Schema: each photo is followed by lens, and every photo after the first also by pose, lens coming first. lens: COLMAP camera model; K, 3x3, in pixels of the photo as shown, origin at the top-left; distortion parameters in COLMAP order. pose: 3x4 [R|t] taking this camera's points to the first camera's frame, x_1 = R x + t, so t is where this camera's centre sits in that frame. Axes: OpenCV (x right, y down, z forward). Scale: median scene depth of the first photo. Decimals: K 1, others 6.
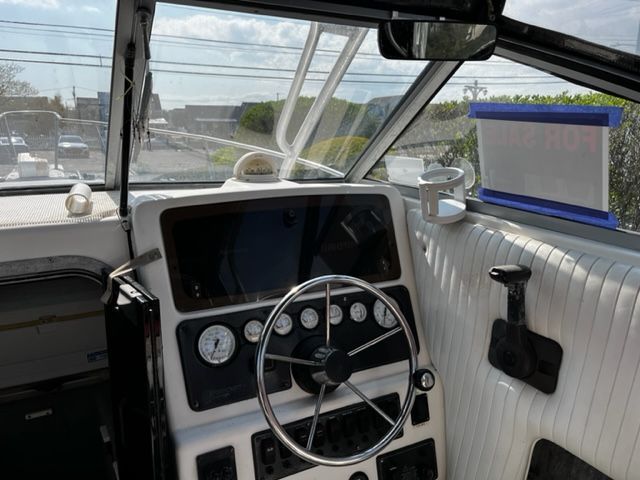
lens RADIAL K [[505.1, 0, 323.1], [0, 505.1, 244.5], [0, 0, 1]] dist [0.065442, -0.094037]
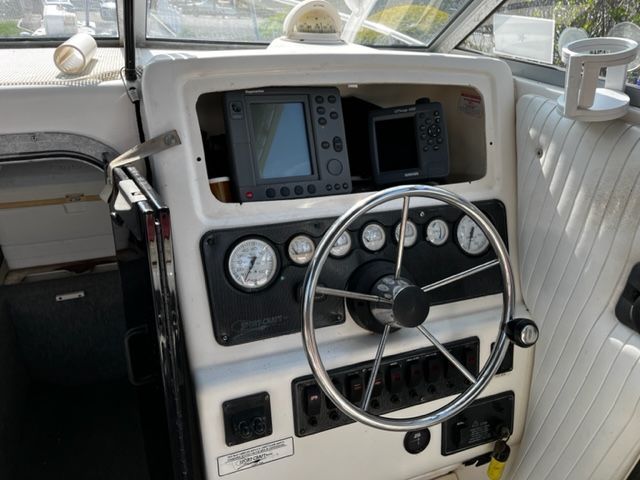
lens RADIAL K [[505.1, 0, 323.1], [0, 505.1, 244.5], [0, 0, 1]] dist [0.065442, -0.094037]
pose [[0.993997, 0.080618, -0.073968, -0.048397], [-0.062140, 0.972421, 0.224801, -0.009436], [0.090051, -0.218855, 0.971593, 0.267929]]
